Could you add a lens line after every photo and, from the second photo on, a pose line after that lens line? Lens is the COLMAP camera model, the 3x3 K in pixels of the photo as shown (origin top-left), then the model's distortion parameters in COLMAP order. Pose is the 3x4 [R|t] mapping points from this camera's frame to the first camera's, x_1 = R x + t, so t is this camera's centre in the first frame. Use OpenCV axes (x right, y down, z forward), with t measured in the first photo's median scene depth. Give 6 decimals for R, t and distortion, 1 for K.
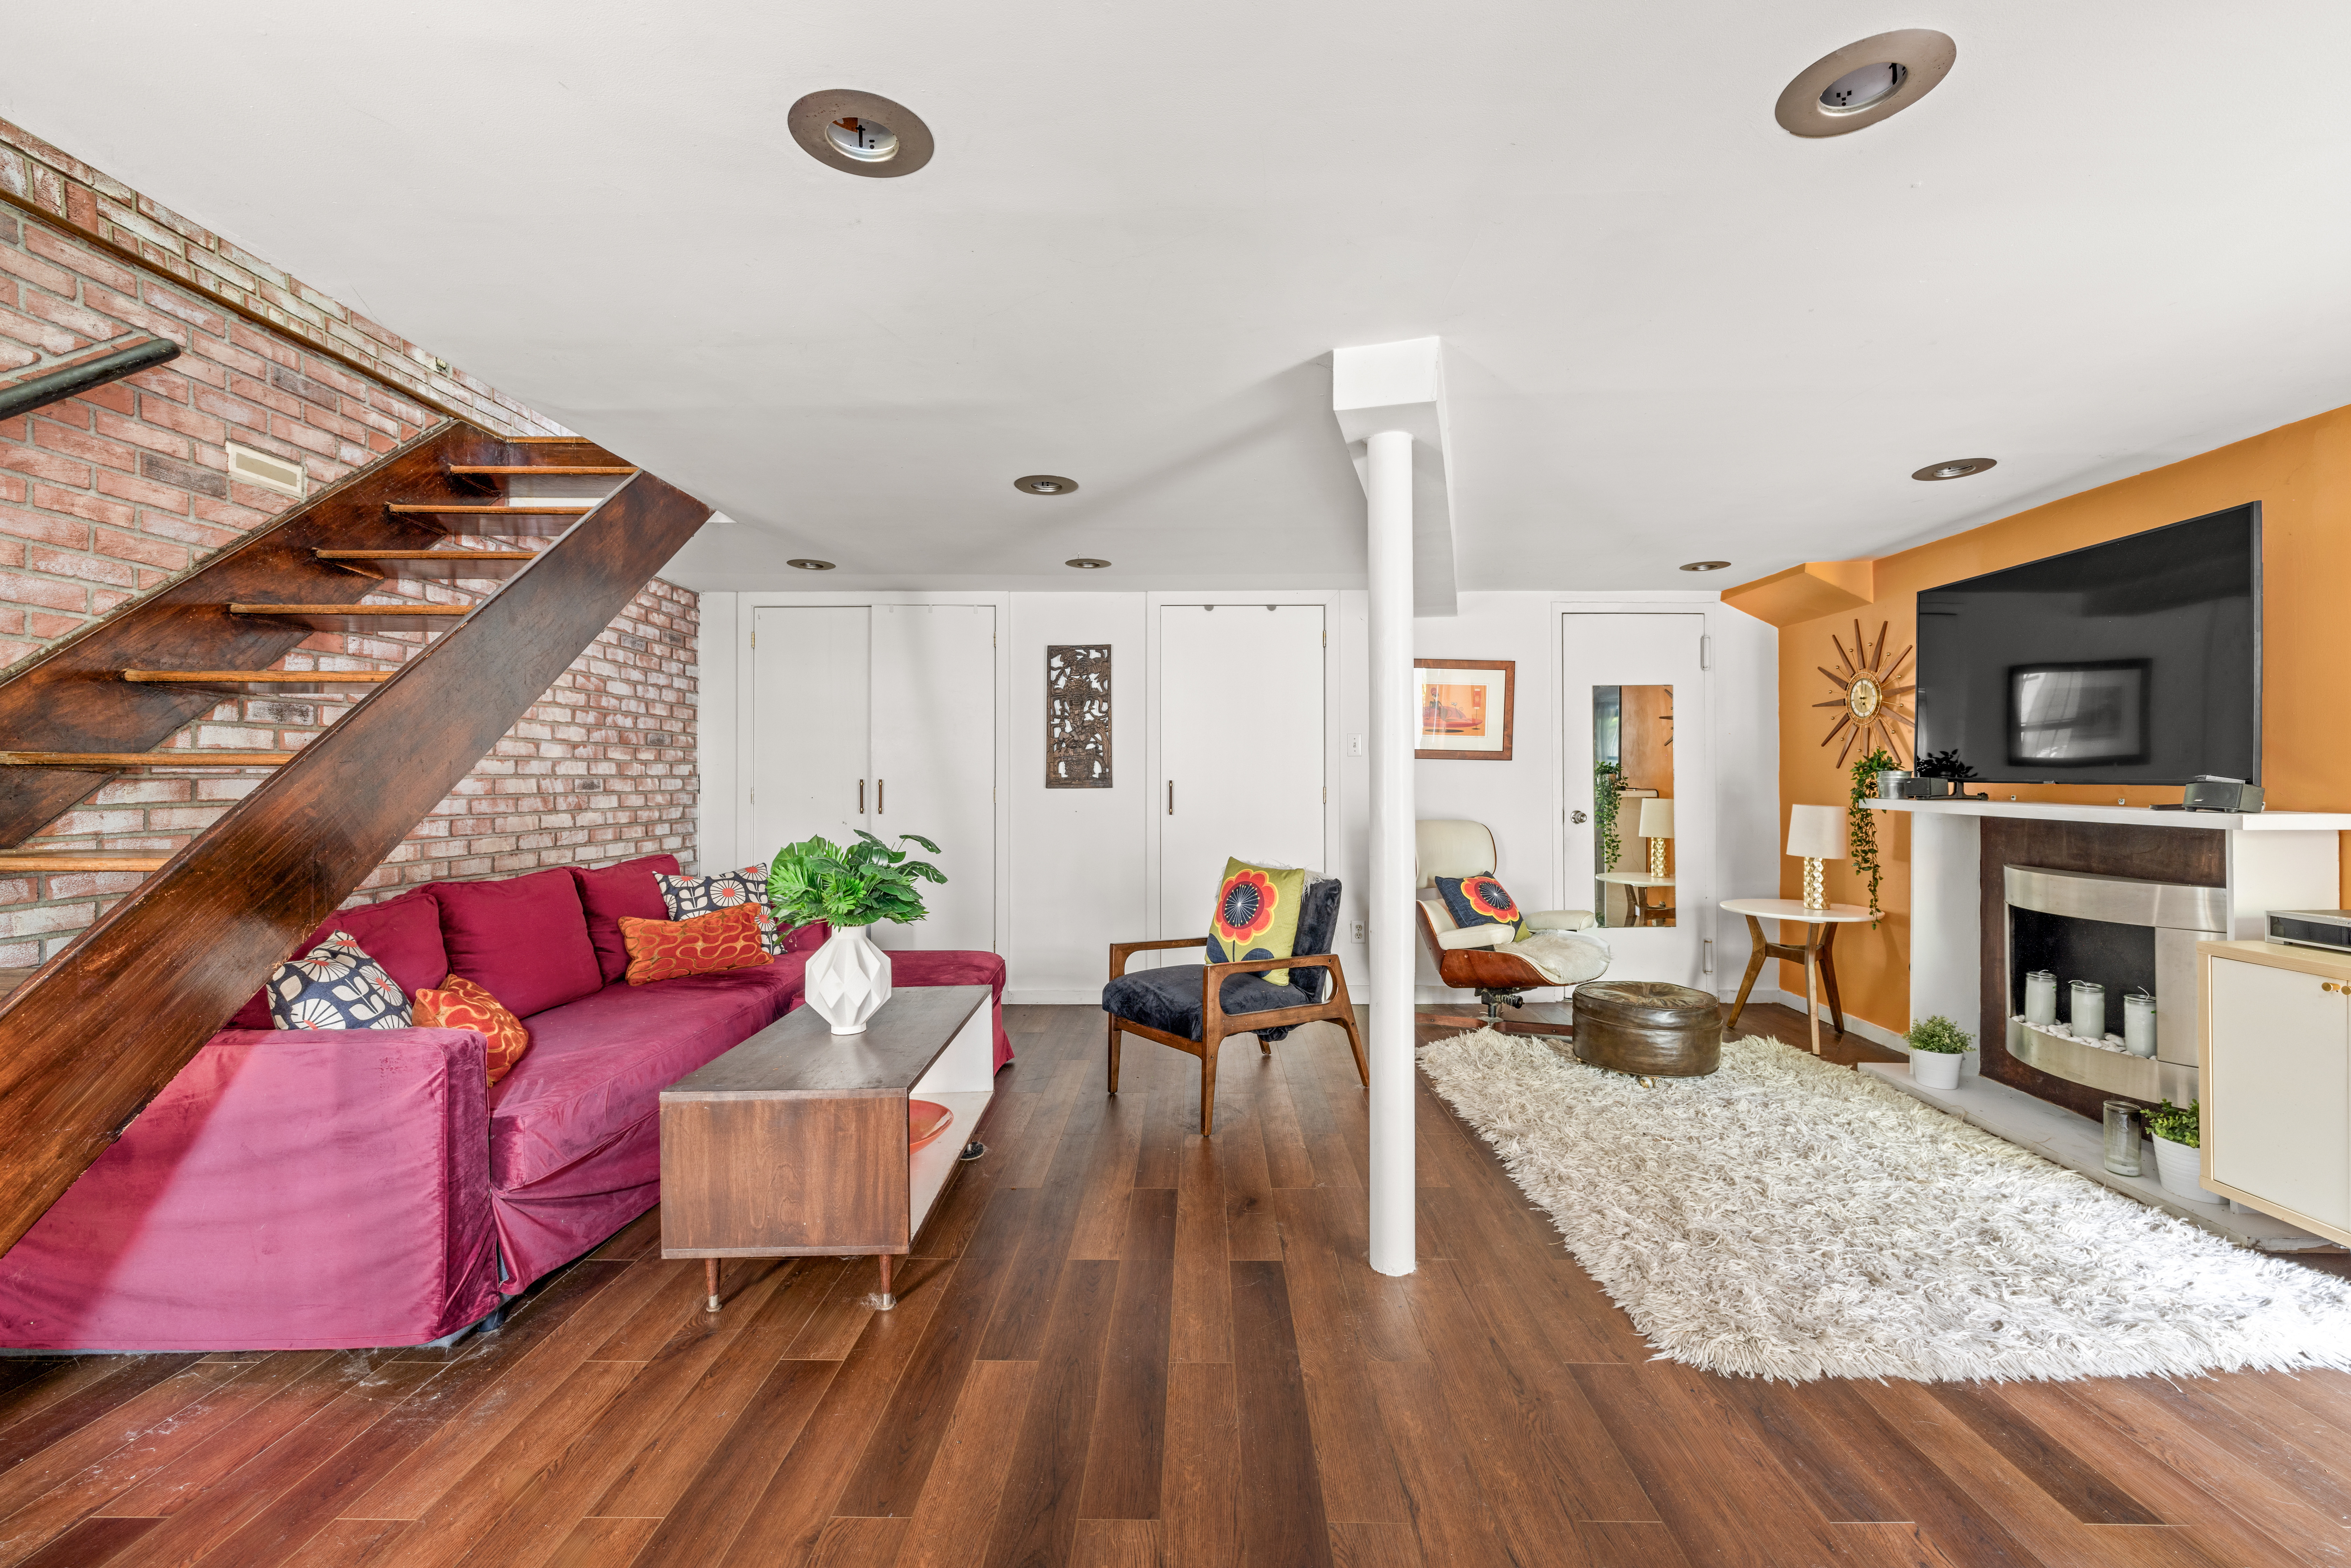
lens RADIAL K [[1004.0, 0, 1178.0], [0, 1004.0, 772.5], [0, 0, 1]] dist [-0.000446, -0.000077]
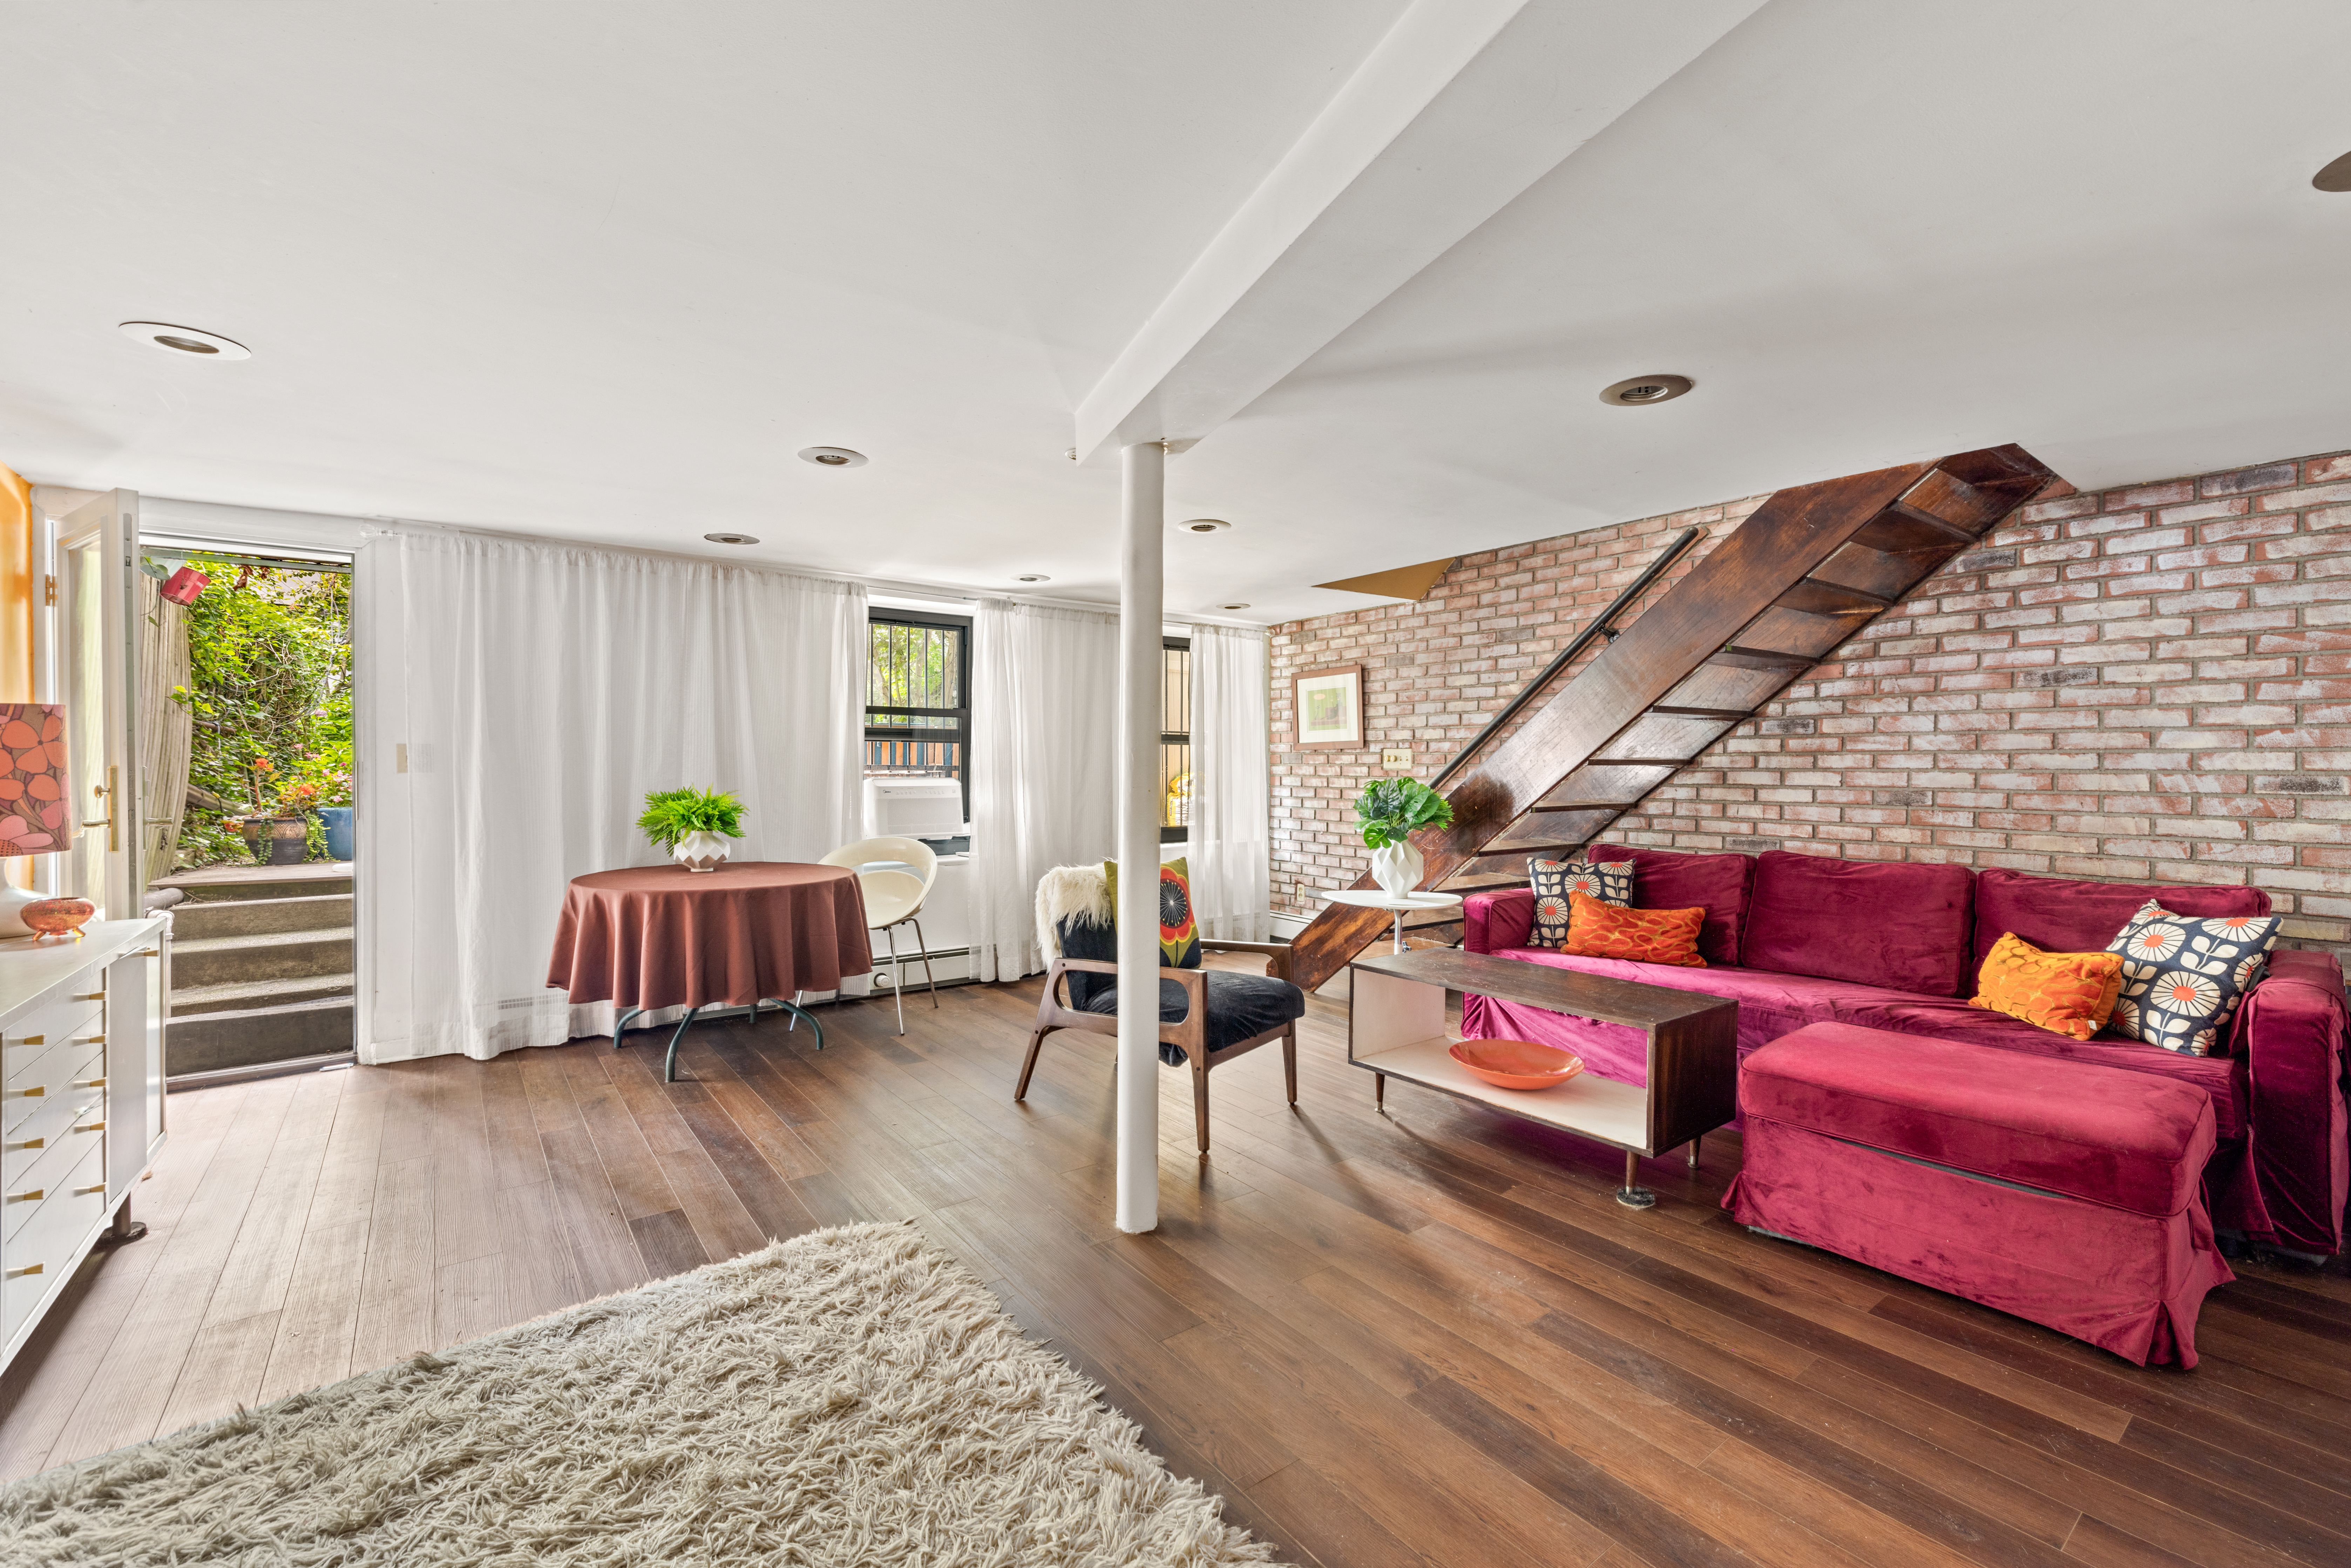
lens RADIAL K [[1004.0, 0, 1174.5], [0, 1004.0, 776.3], [0, 0, 1]] dist [-0.000446, -0.000077]
pose [[-0.796073, 0.004022, -0.605187, 0.705285], [-0.001226, 0.999965, 0.008259, 0.002175], [0.605199, 0.007317, -0.796040, 1.588852]]
